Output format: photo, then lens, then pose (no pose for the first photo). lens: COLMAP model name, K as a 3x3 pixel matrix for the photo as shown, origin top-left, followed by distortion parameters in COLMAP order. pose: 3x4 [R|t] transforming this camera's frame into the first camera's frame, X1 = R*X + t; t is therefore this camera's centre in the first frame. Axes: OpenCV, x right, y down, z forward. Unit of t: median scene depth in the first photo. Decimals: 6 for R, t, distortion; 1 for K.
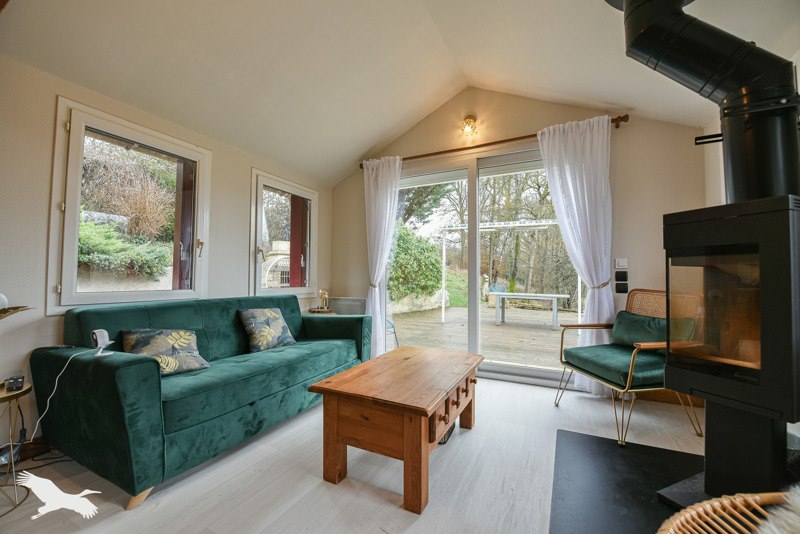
lens RADIAL K [[318.4, 0, 398.9], [0, 318.4, 267.1], [0, 0, 1]] dist [-0.001905, -0.000077]
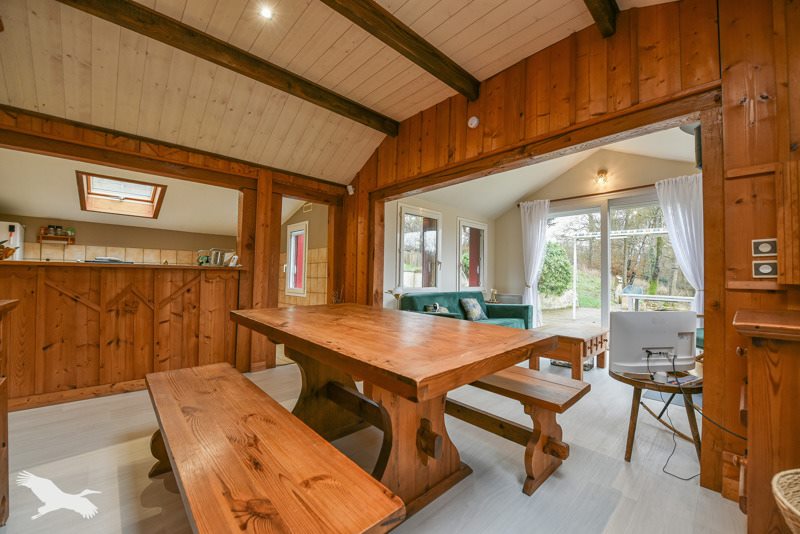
lens RADIAL K [[318.4, 0, 405.6], [0, 318.4, 269.7], [0, 0, 1]] dist [-0.001905, -0.000077]
pose [[0.946688, -0.005606, -0.322102, -0.137359], [0.008246, 0.999943, 0.006833, -0.032294], [0.322046, -0.009125, 0.946680, -0.569613]]
